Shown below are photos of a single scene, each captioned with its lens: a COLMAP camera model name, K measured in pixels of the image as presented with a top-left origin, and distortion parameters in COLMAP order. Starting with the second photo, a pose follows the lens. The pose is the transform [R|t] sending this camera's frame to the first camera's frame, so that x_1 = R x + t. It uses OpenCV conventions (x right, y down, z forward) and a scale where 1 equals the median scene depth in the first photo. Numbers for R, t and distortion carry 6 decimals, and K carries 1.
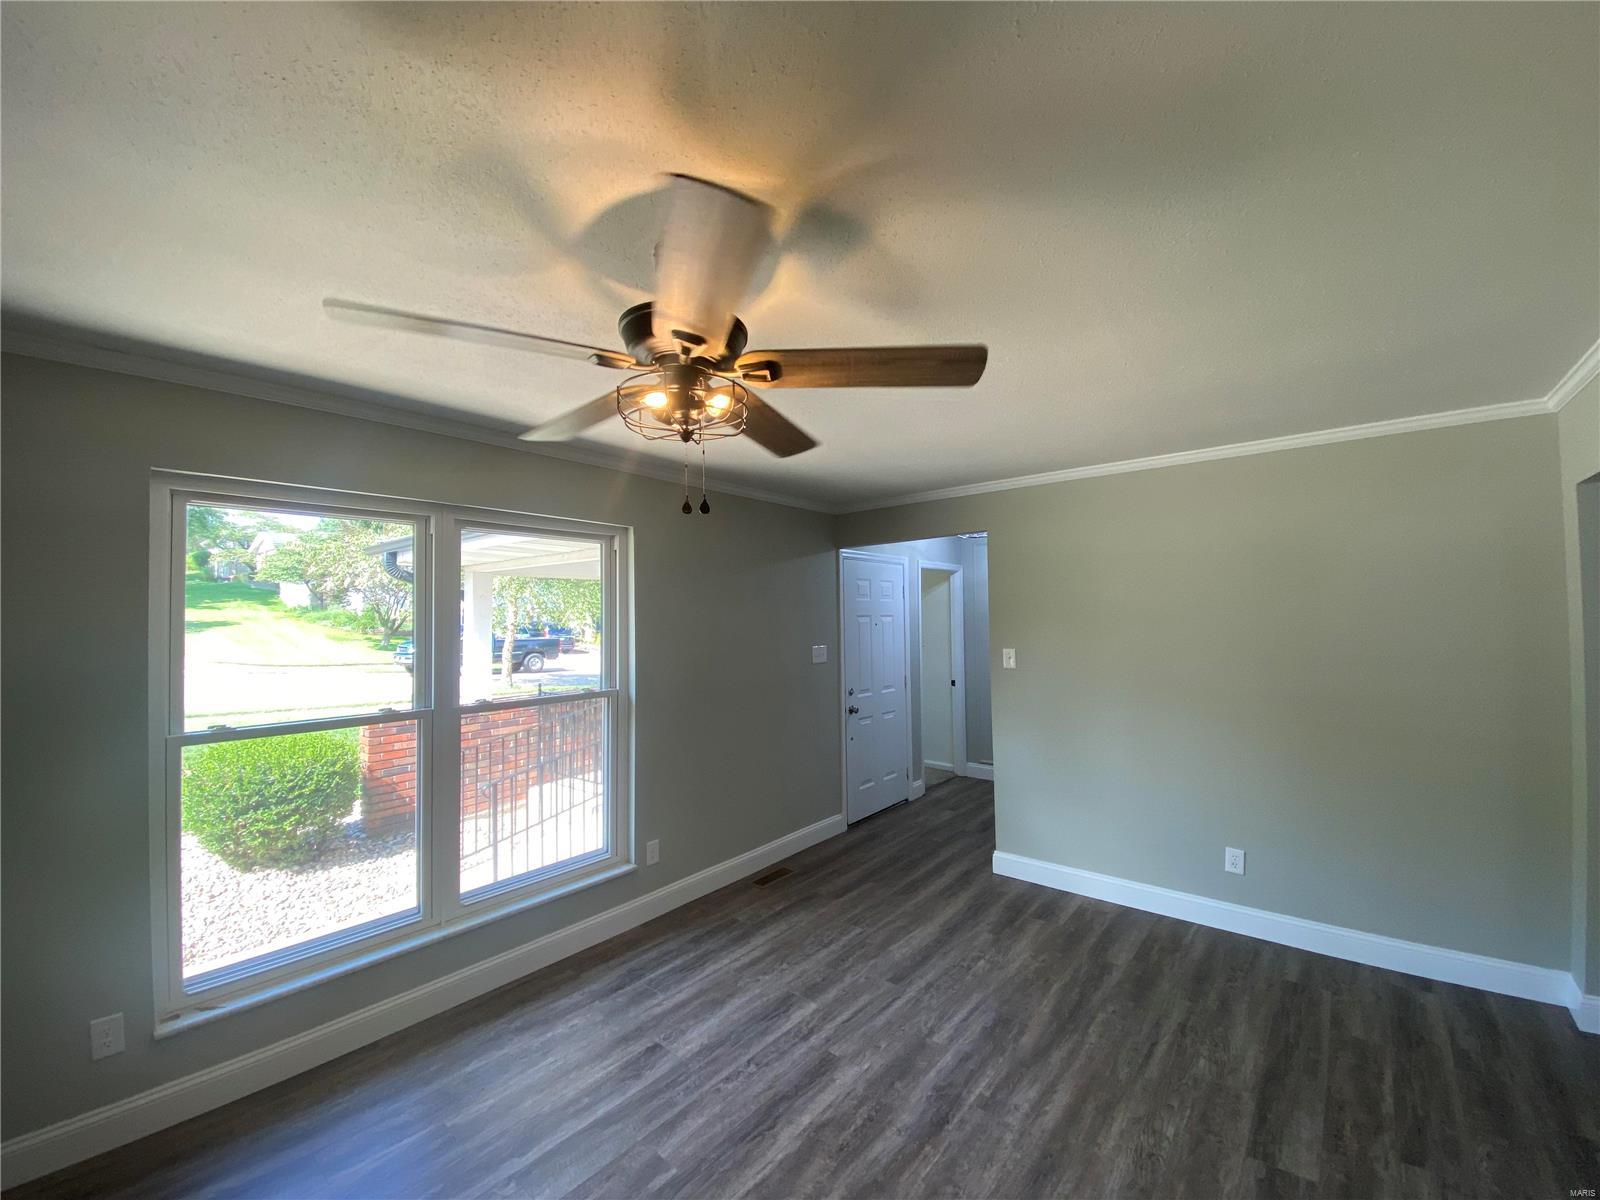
lens RADIAL K [[655.3, 0, 797.6], [0, 655.3, 597.0], [0, 0, 1]] dist [-0.000001, -0.005772]
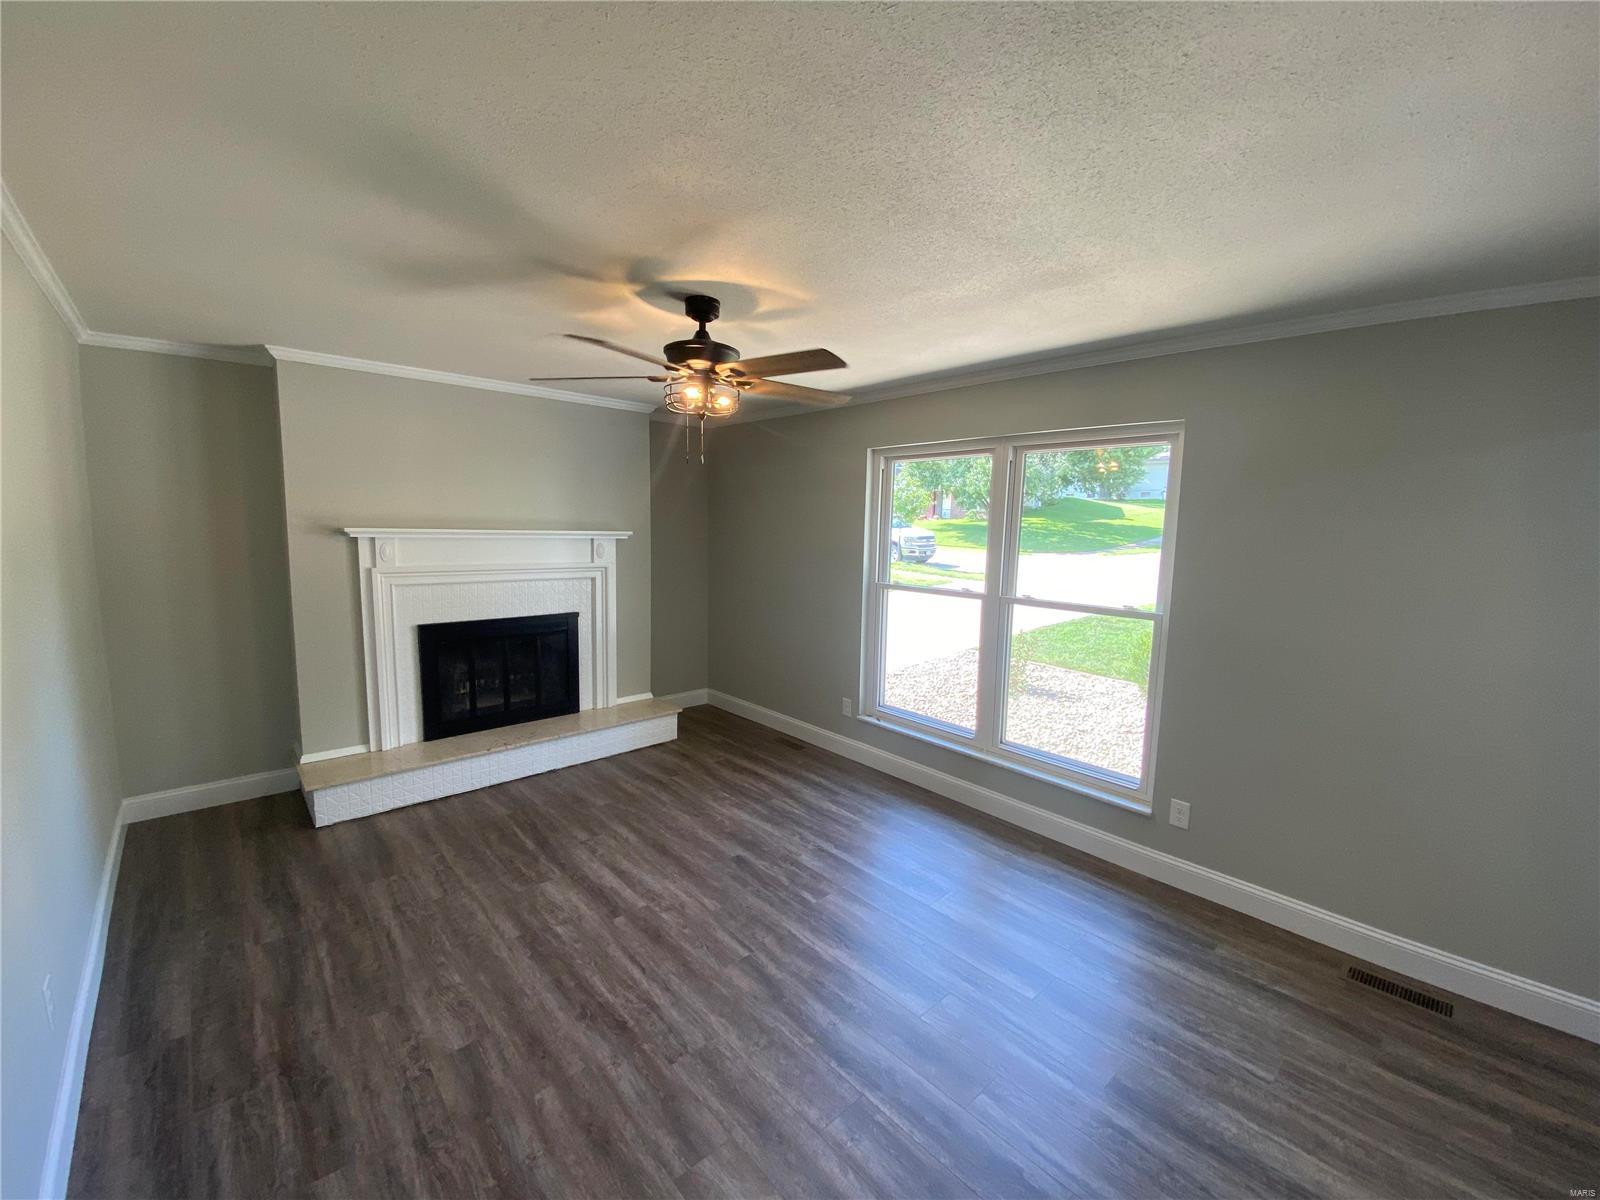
lens RADIAL K [[655.3, 0, 797.8], [0, 655.3, 602.1], [0, 0, 1]] dist [-0.000001, -0.005772]
pose [[-0.136564, 0.131402, -0.981878, 0.755797], [0.004544, 0.991236, 0.132022, 0.008231], [0.990621, 0.013568, -0.135964, 0.739308]]
